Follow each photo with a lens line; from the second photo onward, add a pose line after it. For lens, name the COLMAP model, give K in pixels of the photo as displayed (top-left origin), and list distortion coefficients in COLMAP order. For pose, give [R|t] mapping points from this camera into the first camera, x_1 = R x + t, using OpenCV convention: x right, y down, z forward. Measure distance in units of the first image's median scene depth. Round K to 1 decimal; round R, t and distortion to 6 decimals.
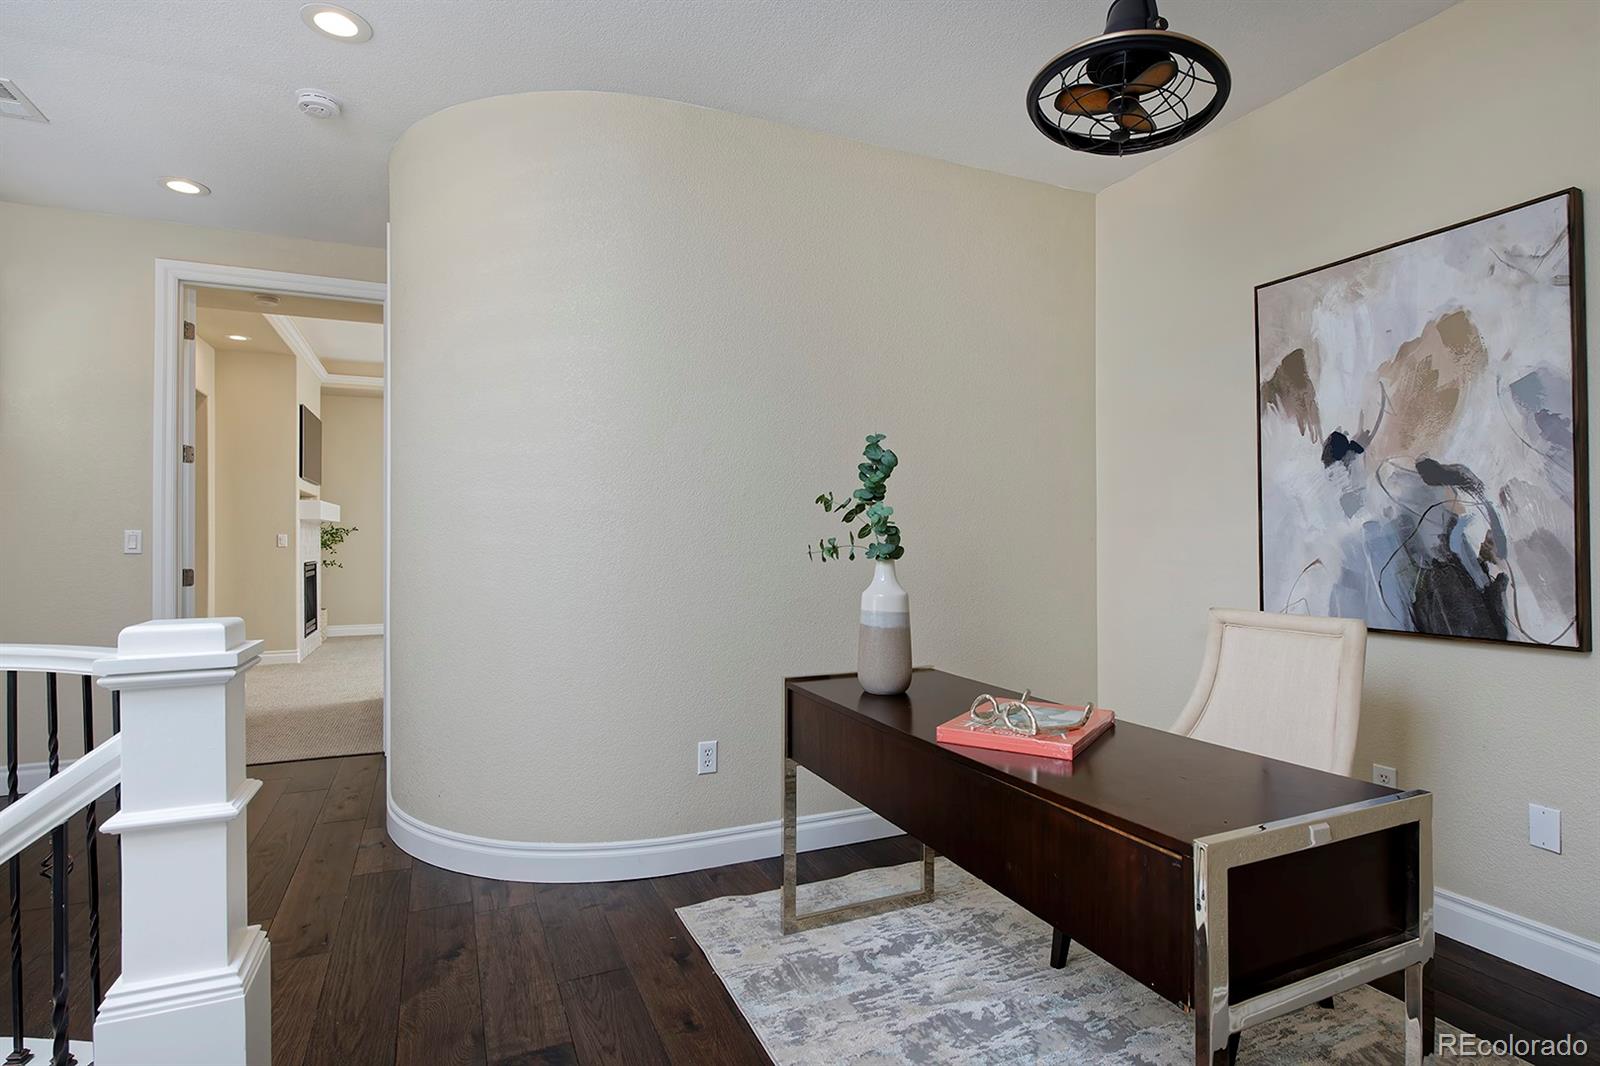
lens RADIAL K [[833.0, 0, 815.8], [0, 833.0, 526.0], [0, 0, 1]] dist [-0.018097, 0.000079]
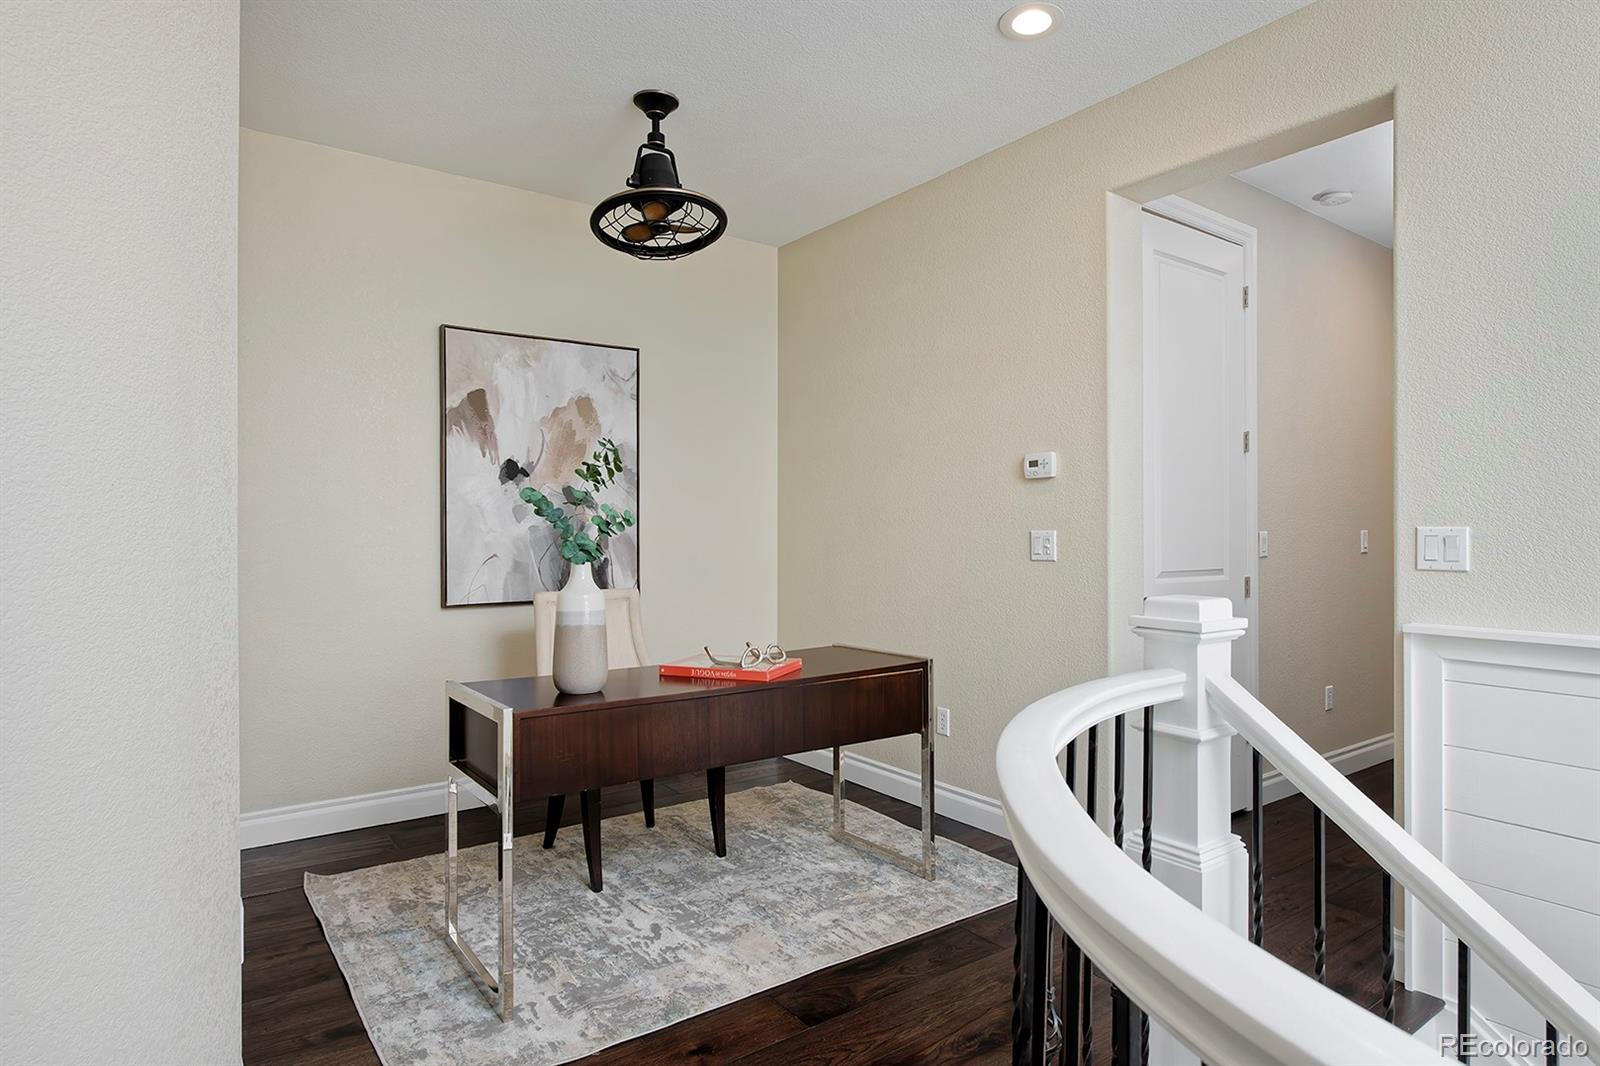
lens RADIAL K [[875.3, 0, 810.9], [0, 875.3, 538.7], [0, 0, 1]] dist [-0.007856, -0.000129]
pose [[-0.222608, -0.004207, 0.974899, -0.899590], [-0.008040, 0.999965, 0.002479, 0.009069], [-0.974875, -0.007286, -0.222634, 0.862007]]
